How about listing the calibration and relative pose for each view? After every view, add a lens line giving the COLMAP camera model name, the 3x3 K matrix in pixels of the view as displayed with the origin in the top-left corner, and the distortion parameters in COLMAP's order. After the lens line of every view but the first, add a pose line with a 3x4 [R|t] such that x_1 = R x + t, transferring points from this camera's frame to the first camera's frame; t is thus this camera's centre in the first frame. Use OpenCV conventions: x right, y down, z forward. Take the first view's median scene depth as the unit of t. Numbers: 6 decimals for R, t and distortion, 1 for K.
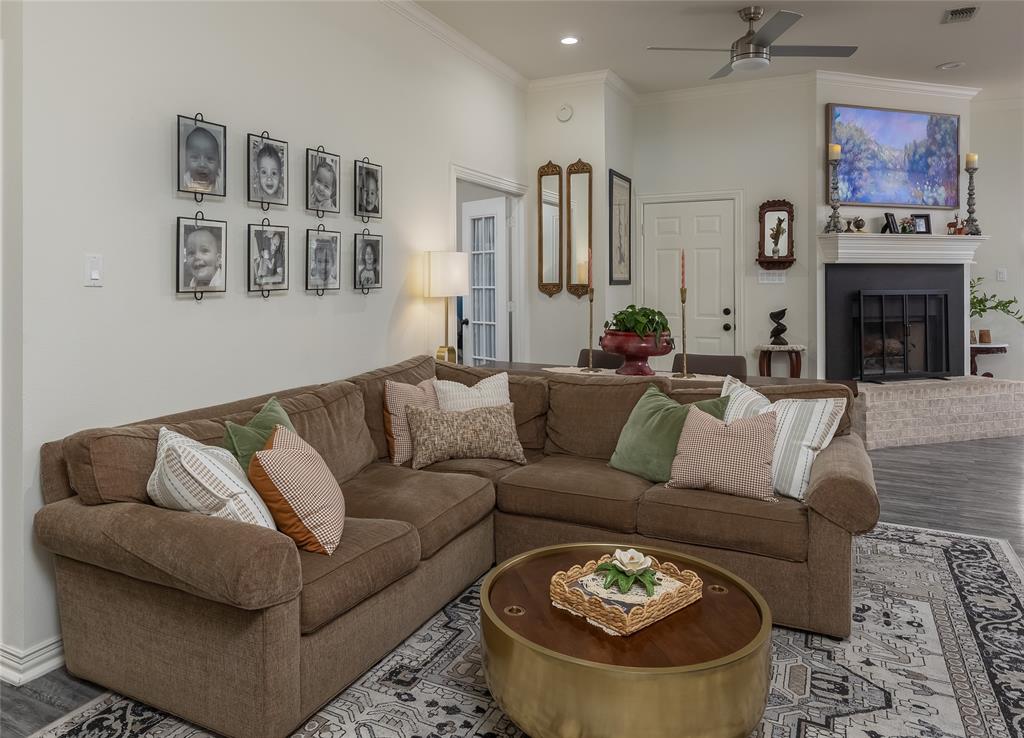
lens RADIAL K [[699.9, 0, 477.3], [0, 699.9, 277.9], [0, 0, 1]] dist [-0.003064, -0.000792]
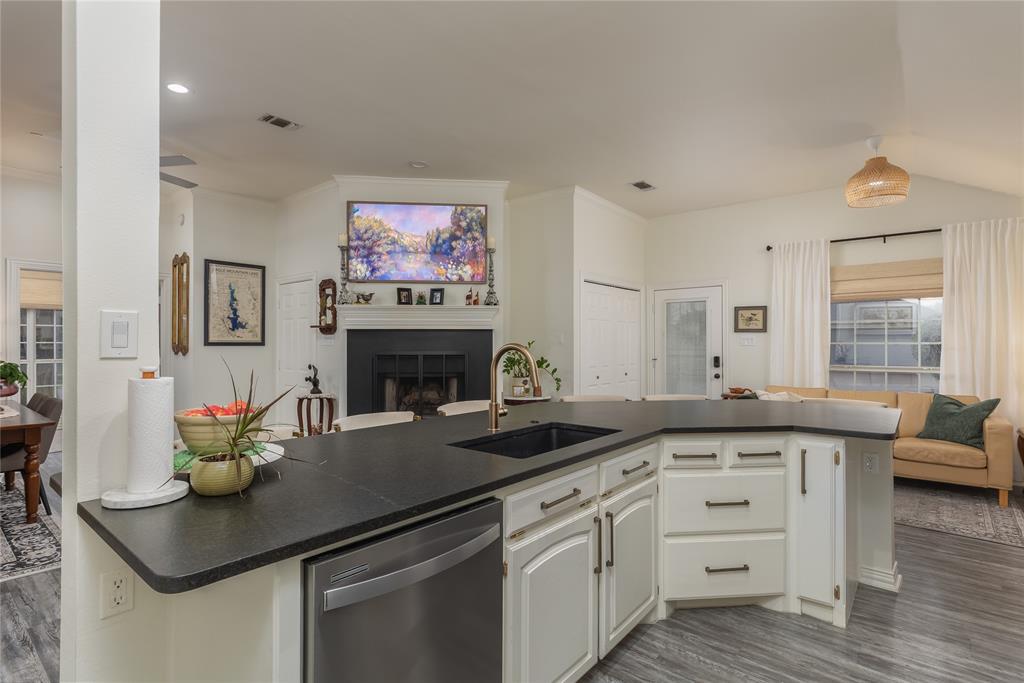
lens RADIAL K [[505.2, 0, 512.7], [0, 505.2, 340.1], [0, 0, 1]] dist [-0.000659, -0.000842]
pose [[0.978439, 0.002654, -0.206520, 0.942747], [-0.003016, 0.999994, -0.001439, -0.000800], [0.206515, 0.002031, 0.978441, 0.170720]]
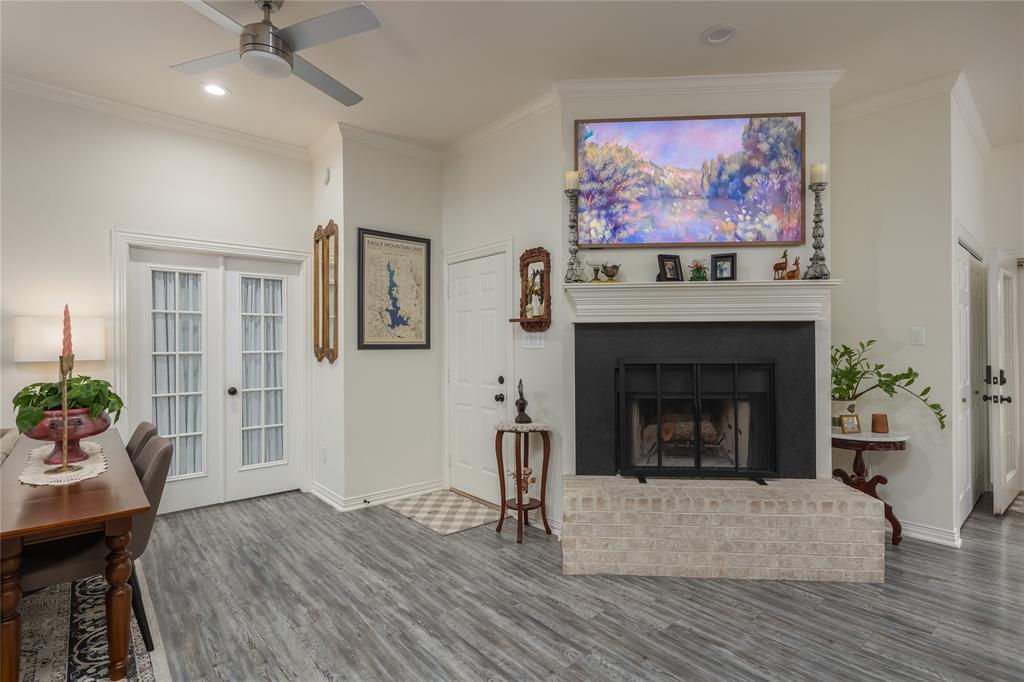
lens RADIAL K [[505.2, 0, 512.0], [0, 505.2, 341.1], [0, 0, 1]] dist [-0.000659, -0.000842]
pose [[0.929523, -0.002502, -0.368755, 0.622740], [0.001751, 0.999996, -0.002371, 0.000911], [0.368760, 0.001558, 0.929524, 0.425734]]
